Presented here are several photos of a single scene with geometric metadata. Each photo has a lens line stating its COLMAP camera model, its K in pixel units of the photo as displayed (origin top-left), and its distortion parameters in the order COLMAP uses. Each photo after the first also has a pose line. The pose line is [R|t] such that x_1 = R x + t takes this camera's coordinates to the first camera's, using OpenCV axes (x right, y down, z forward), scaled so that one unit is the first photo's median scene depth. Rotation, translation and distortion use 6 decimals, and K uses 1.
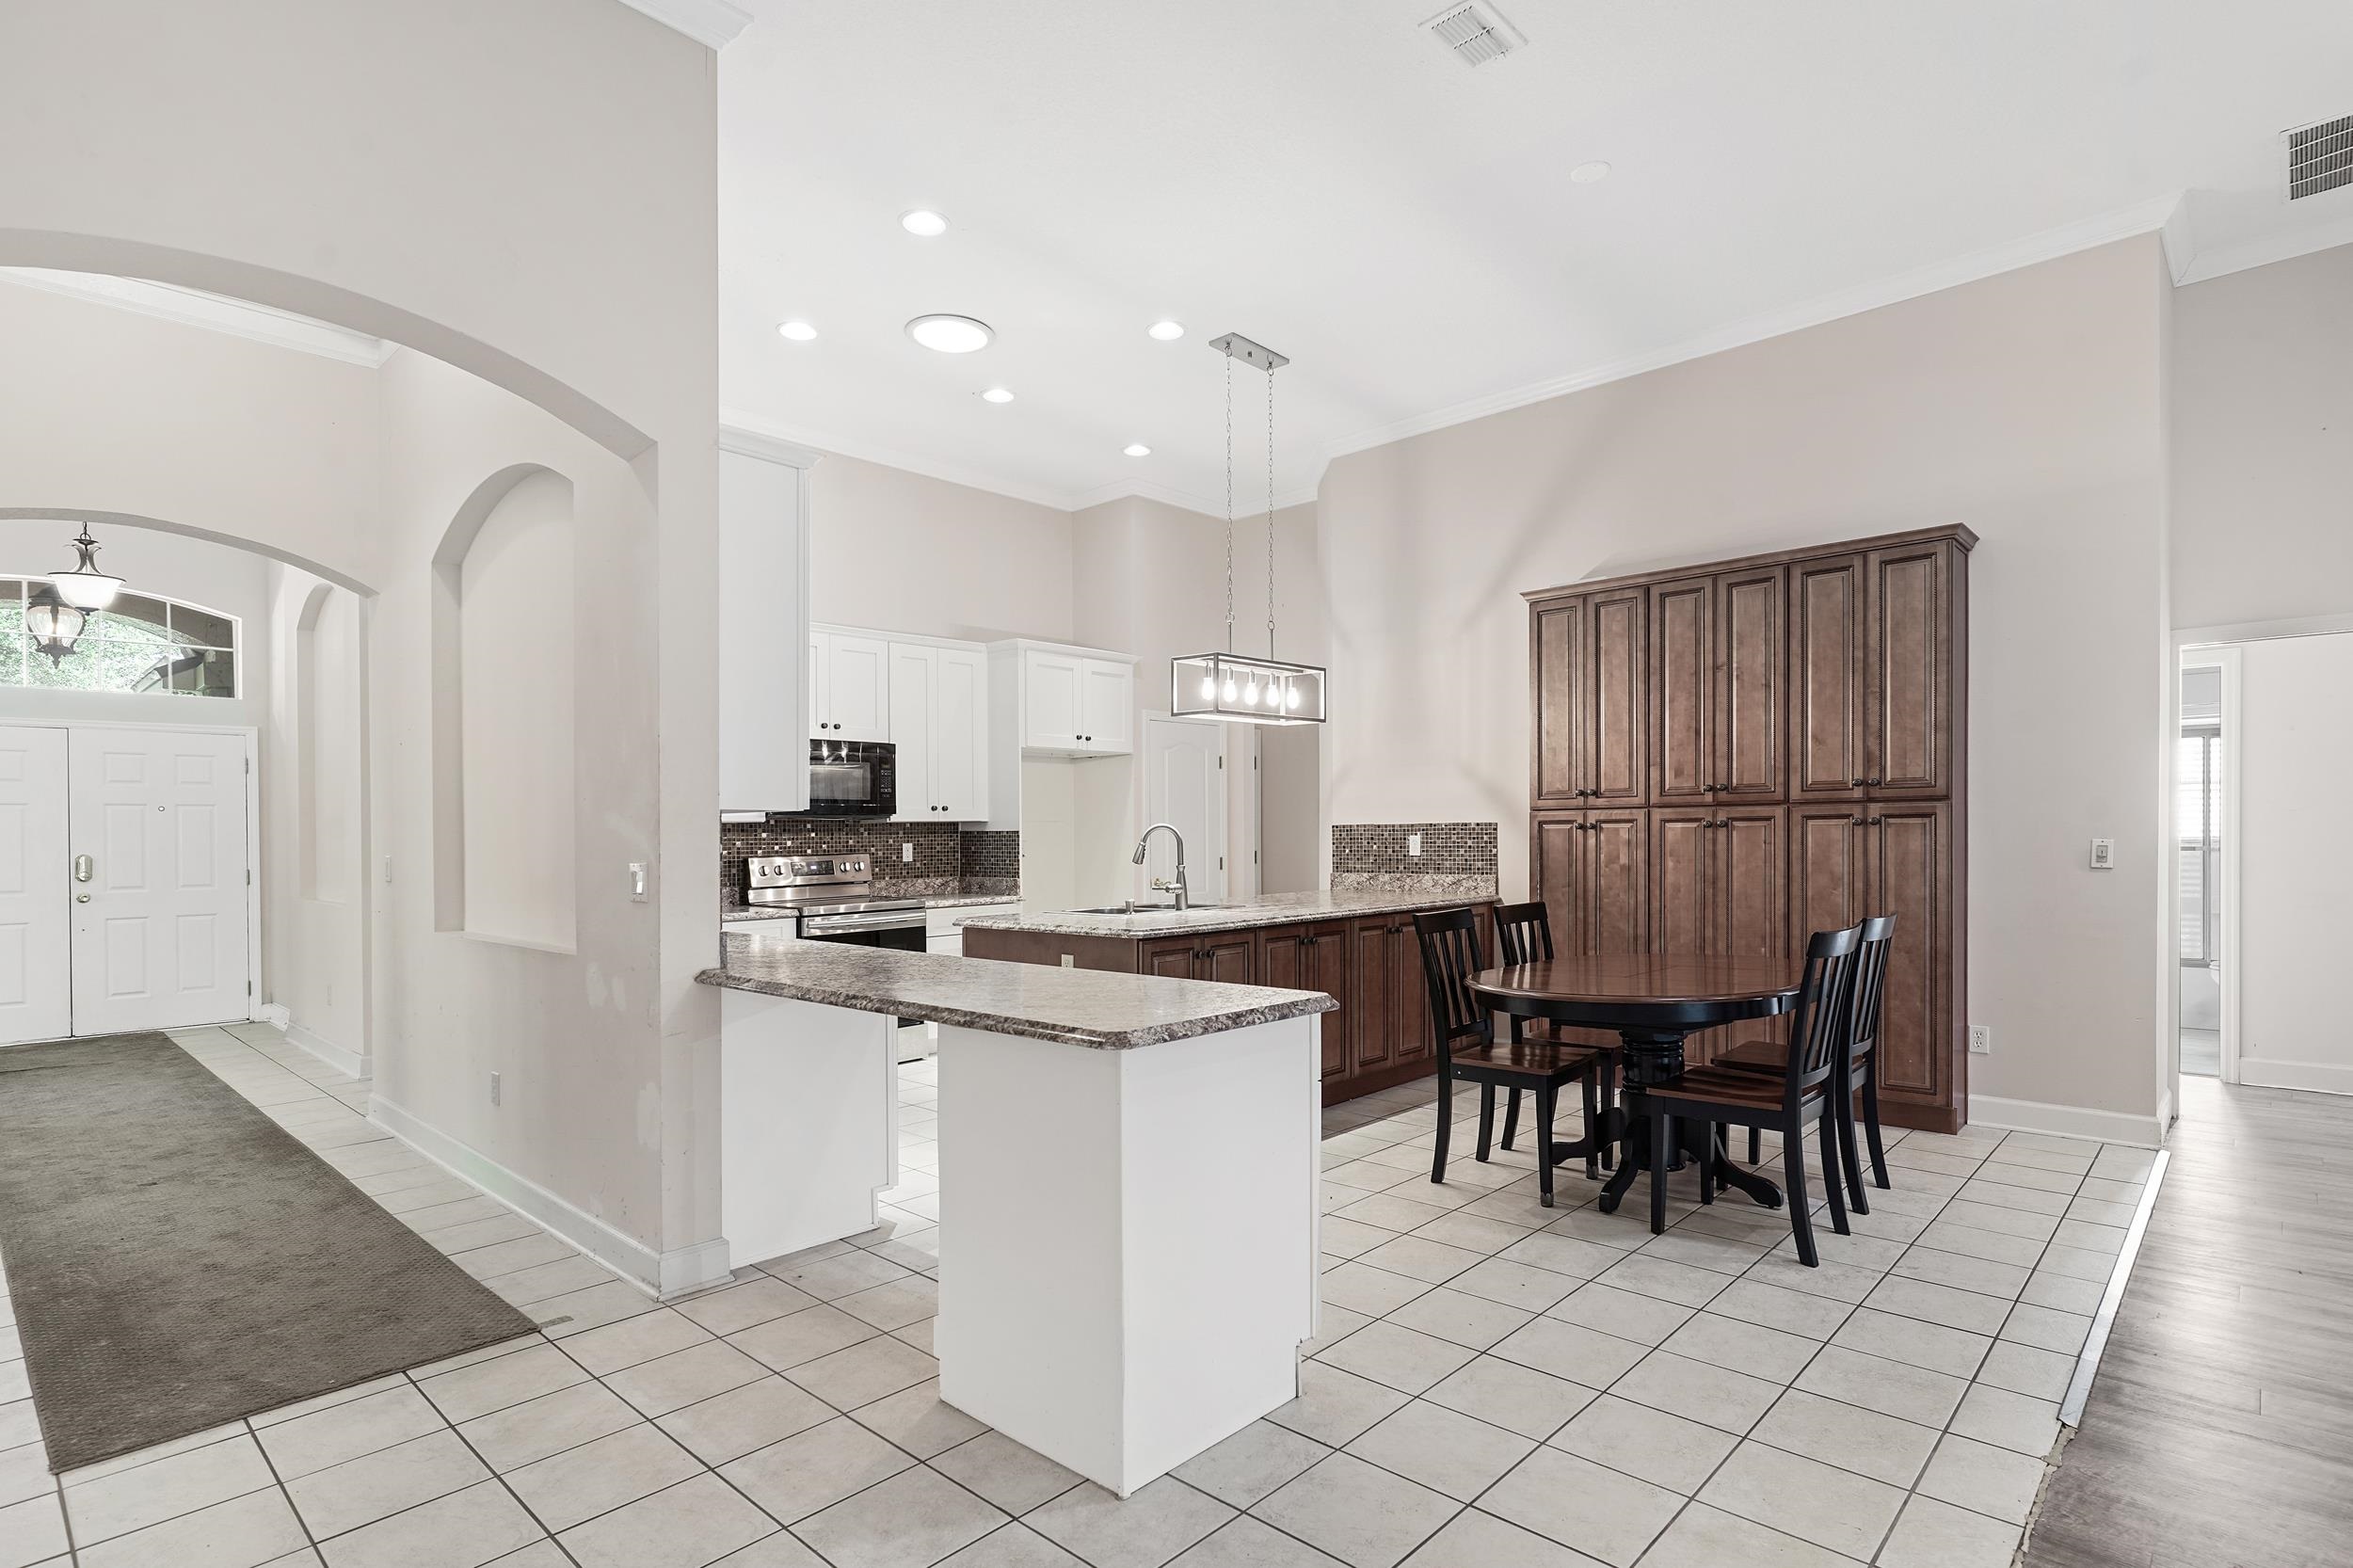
lens RADIAL K [[1156.0, 0, 1207.7], [0, 1156.0, 844.2], [0, 0, 1]] dist [0.003749, 0.000348]
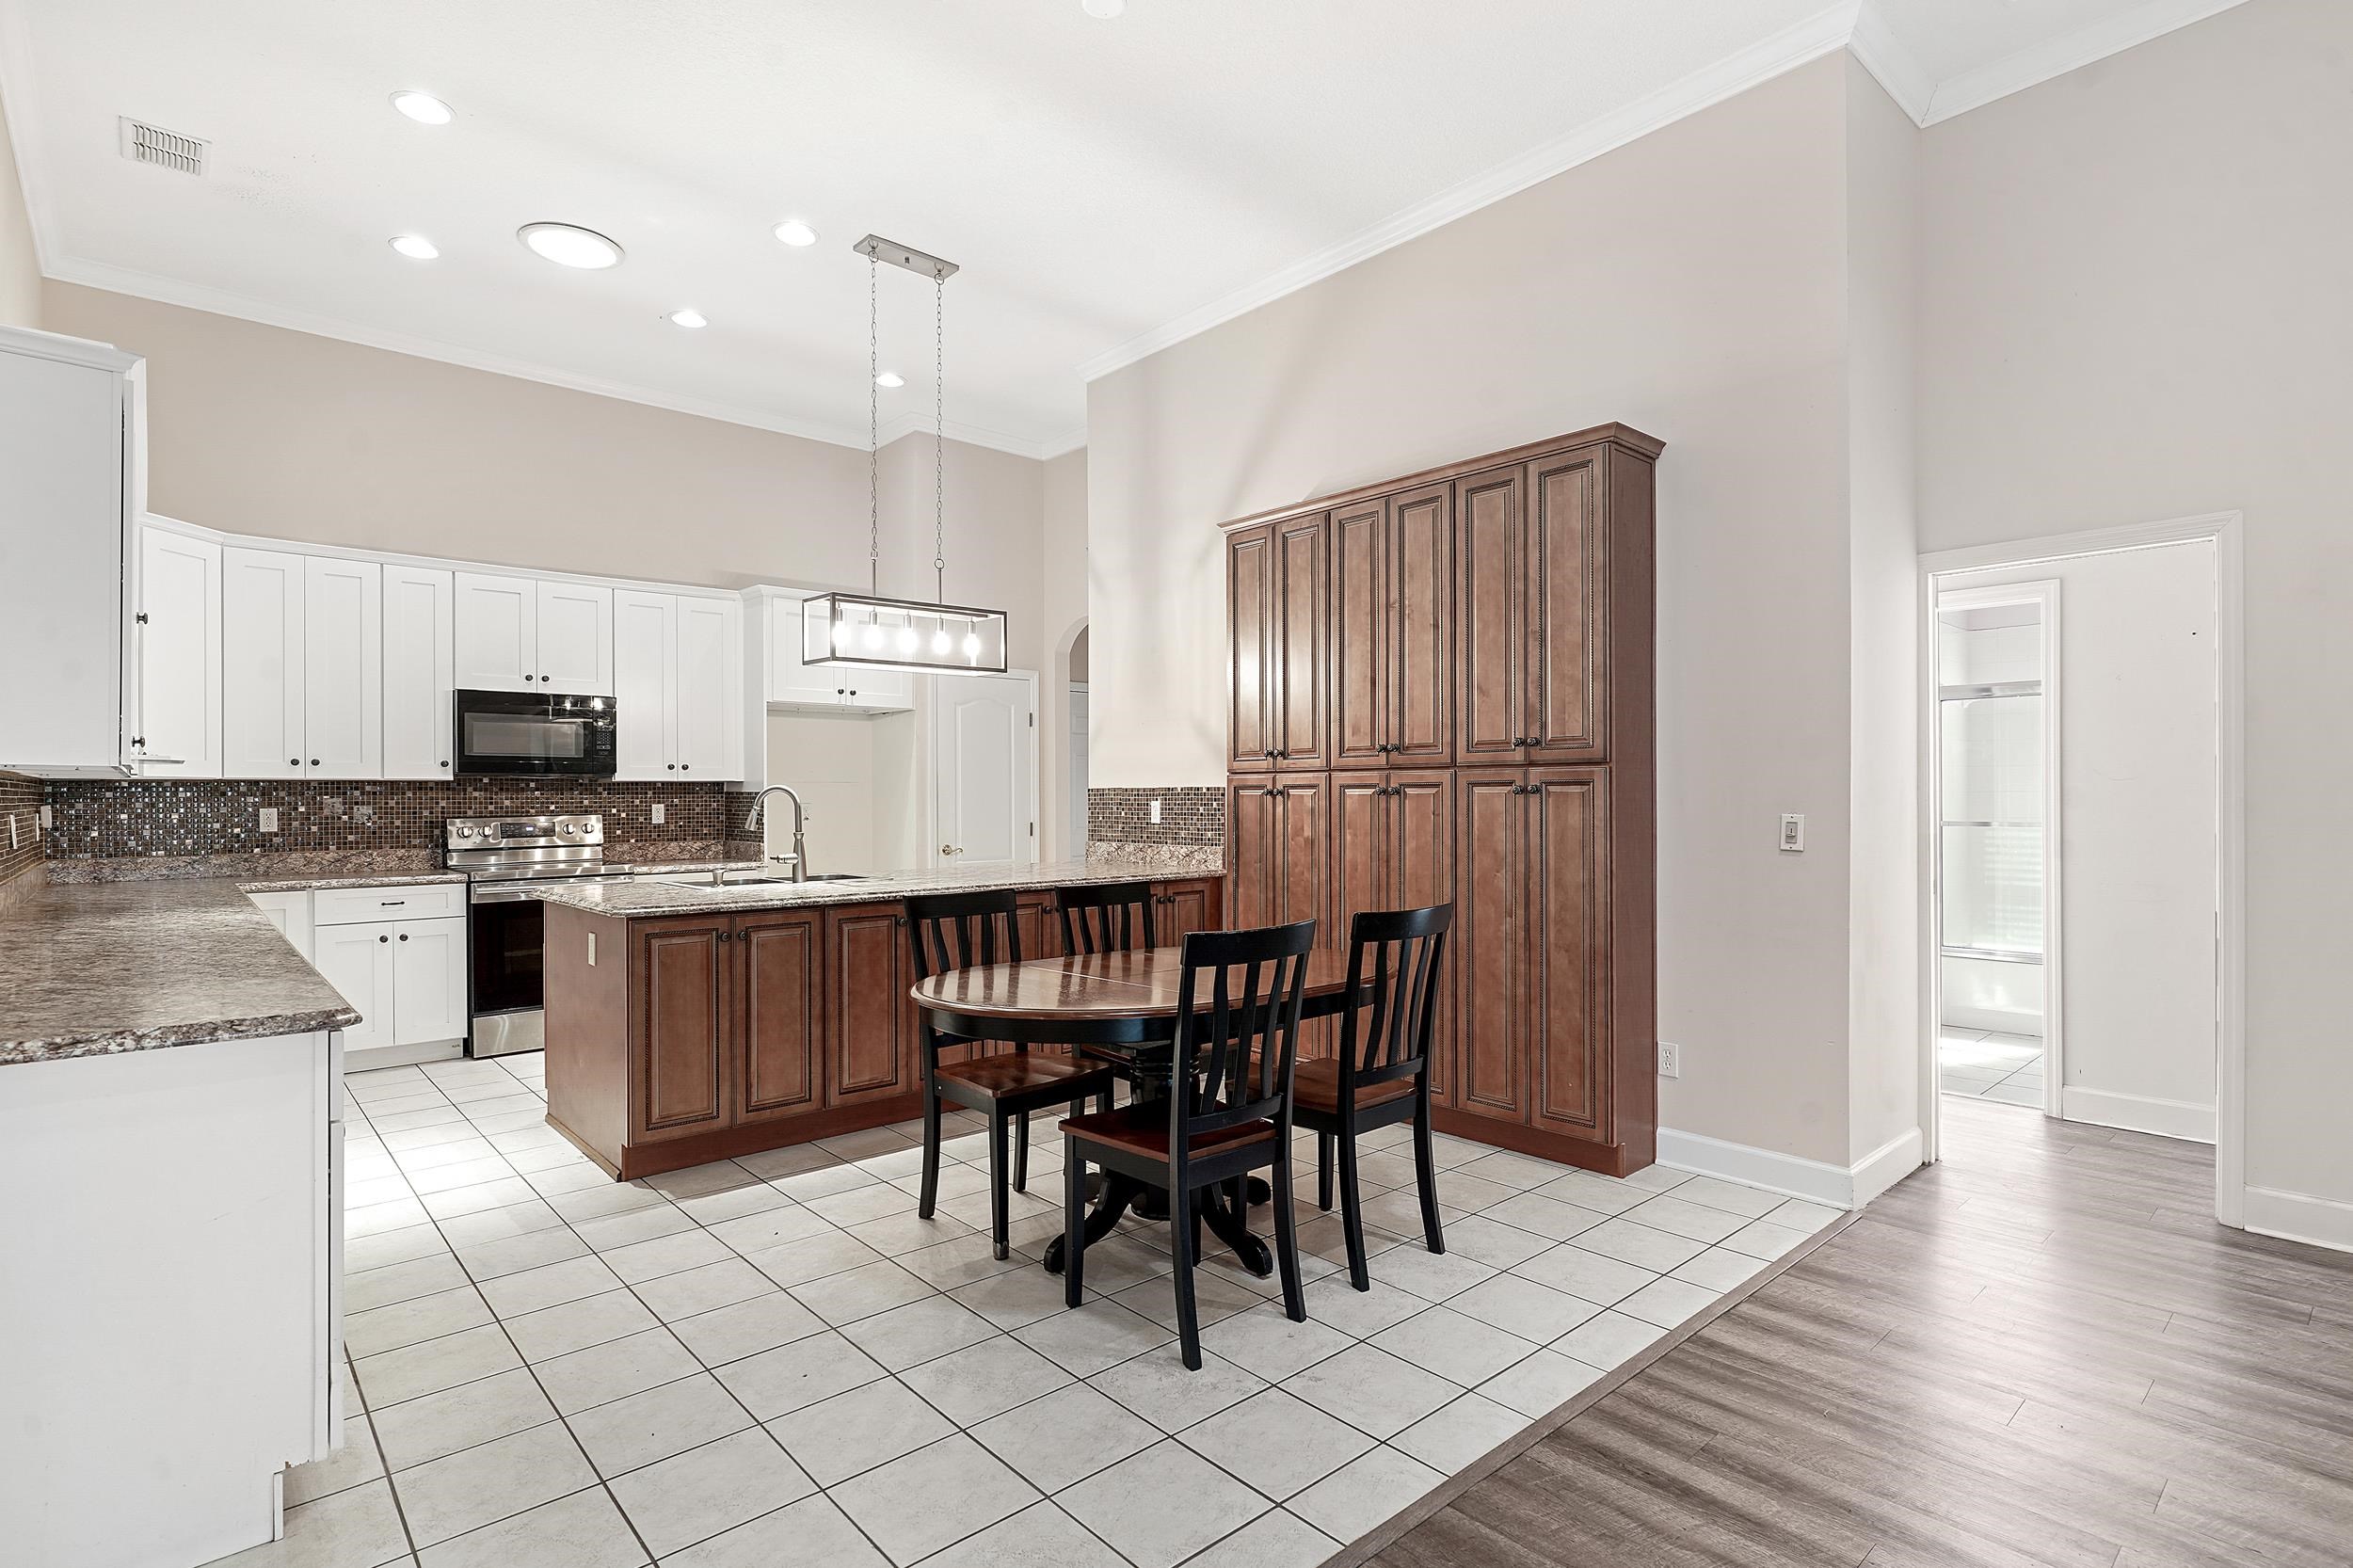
lens RADIAL K [[1156.0, 0, 1251.8], [0, 1156.0, 785.8], [0, 0, 1]] dist [0.003749, 0.000348]
pose [[0.995639, 0.007553, -0.092984, 0.404787], [-0.009089, 0.999829, -0.016105, -0.006425], [0.092847, 0.016880, 0.995537, 0.148828]]
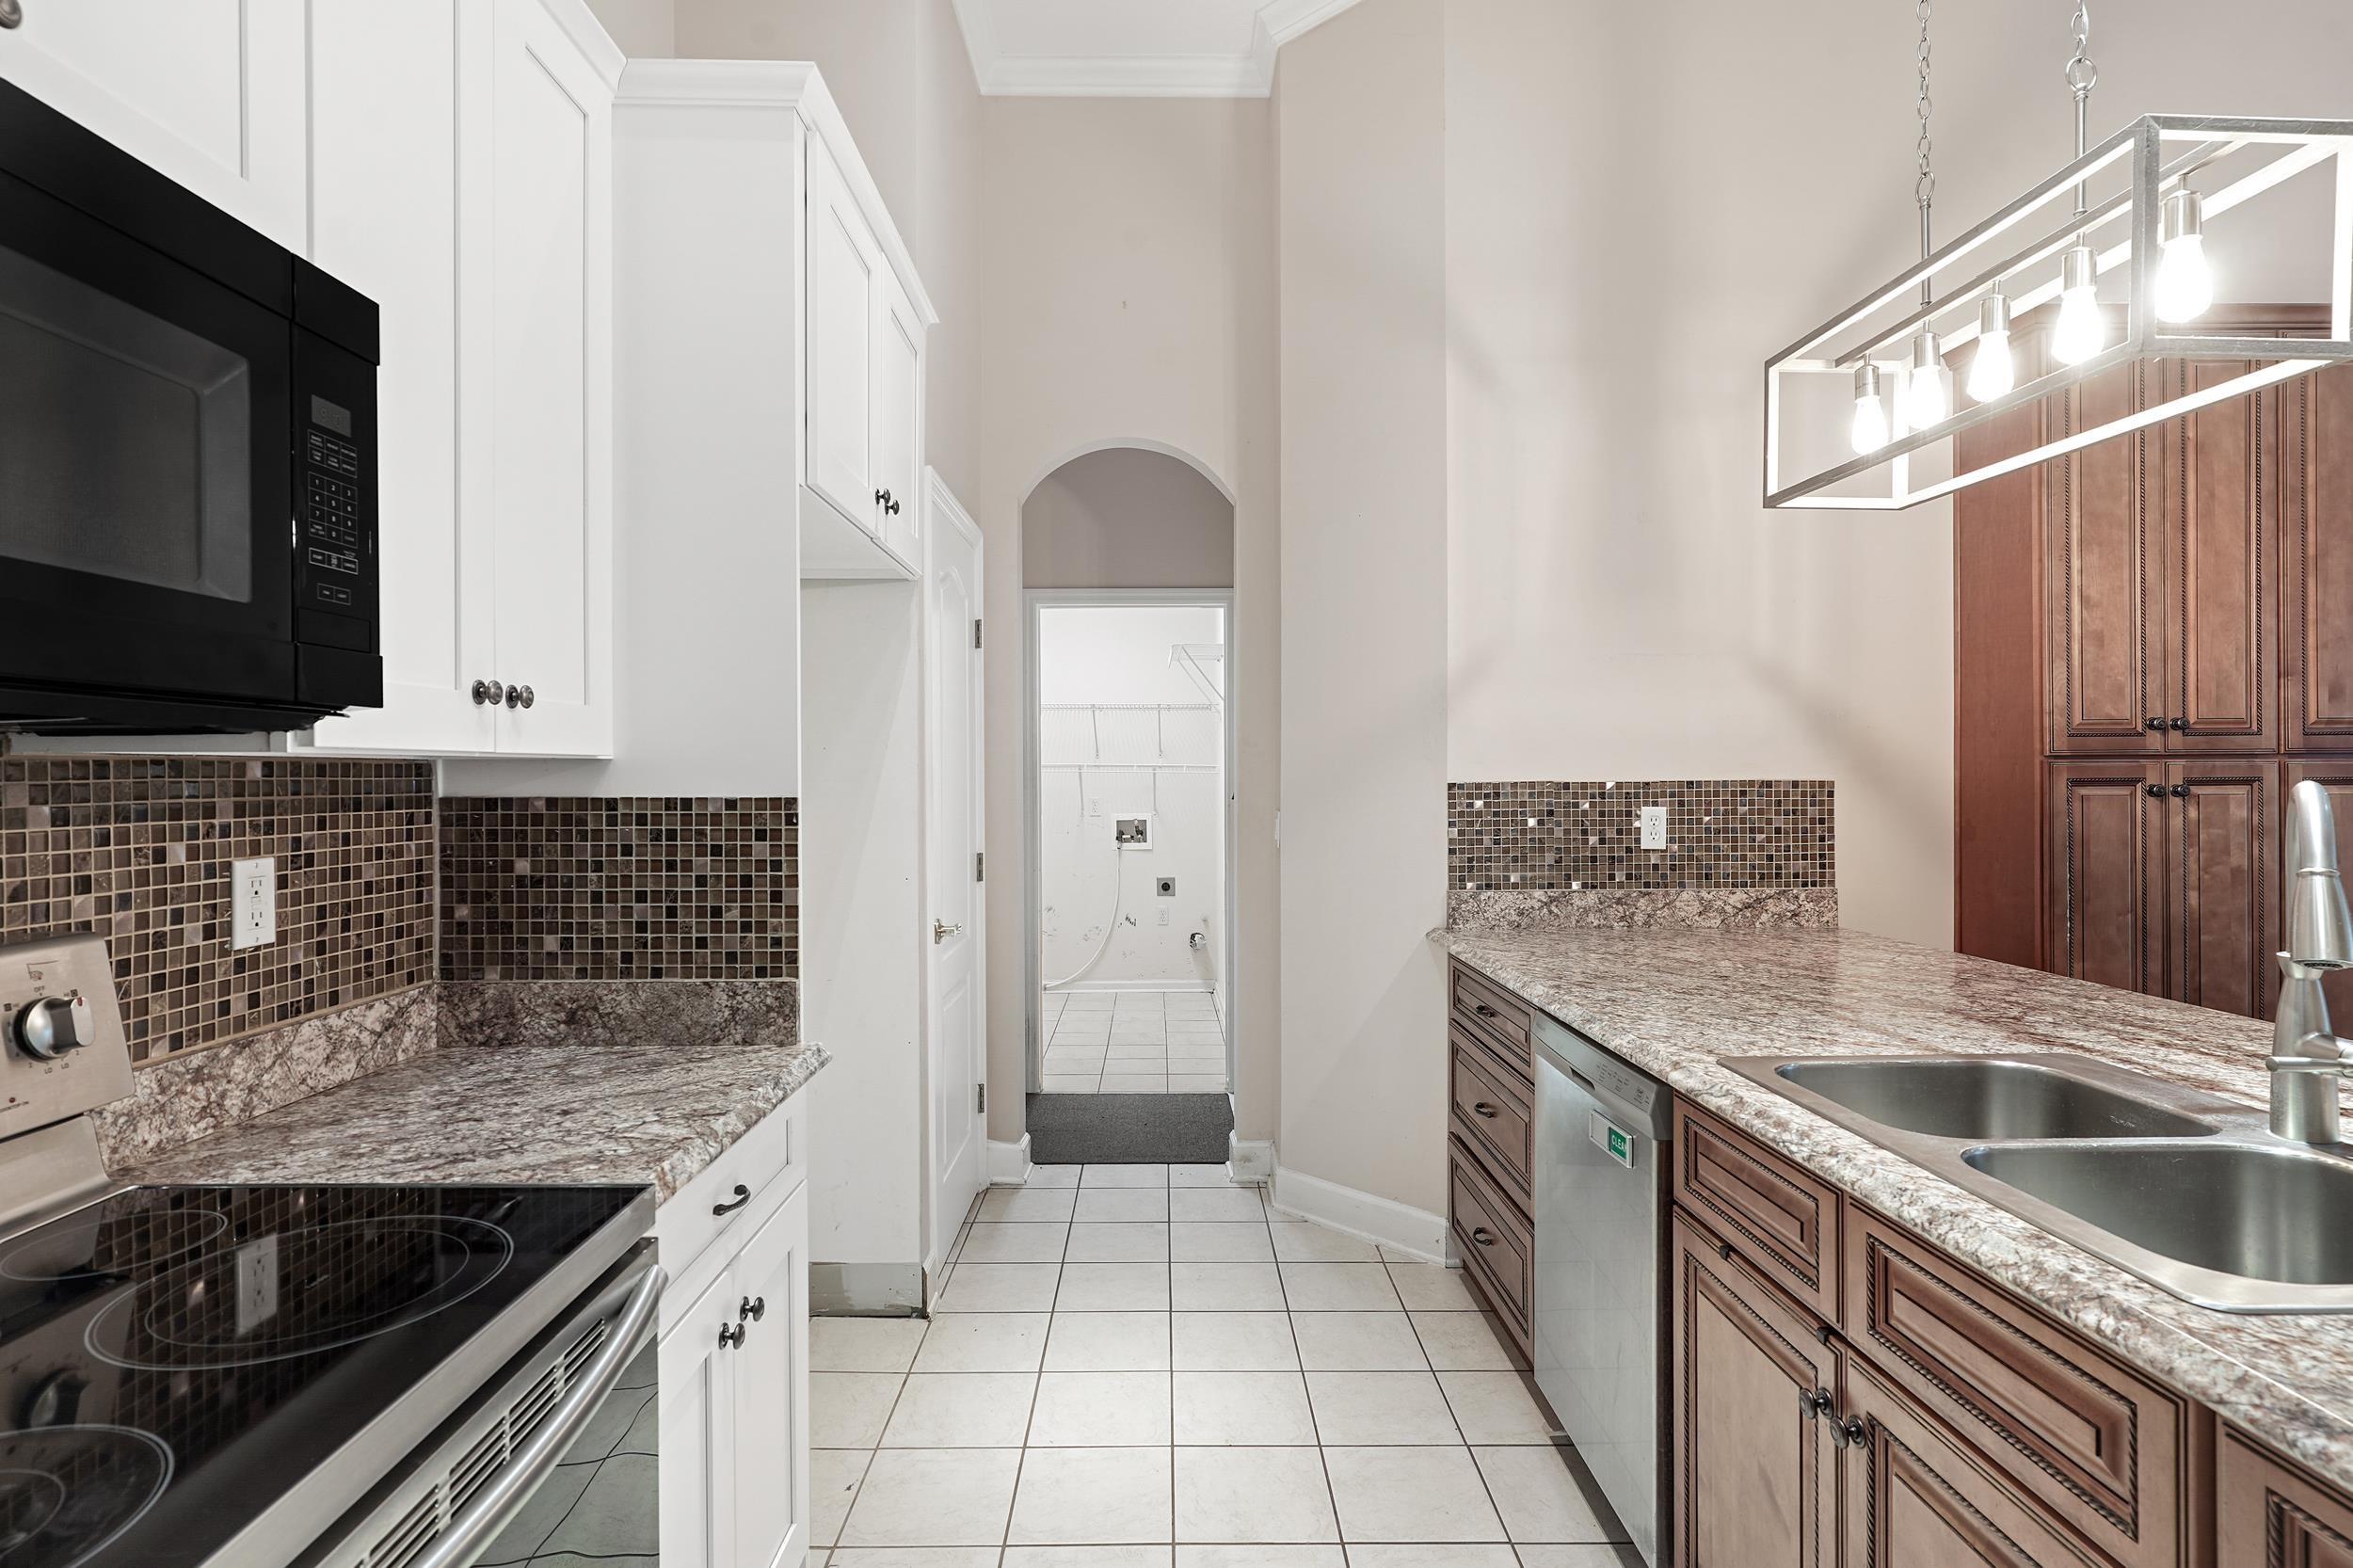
lens RADIAL K [[1156.0, 0, 1064.8], [0, 1156.0, 766.2], [0, 0, 1]] dist [0.003749, 0.000348]
pose [[0.750911, 0.014726, 0.660239, -0.374541], [0.002132, 0.999692, -0.024723, -0.015396], [-0.660400, 0.019973, 0.750648, 0.972673]]
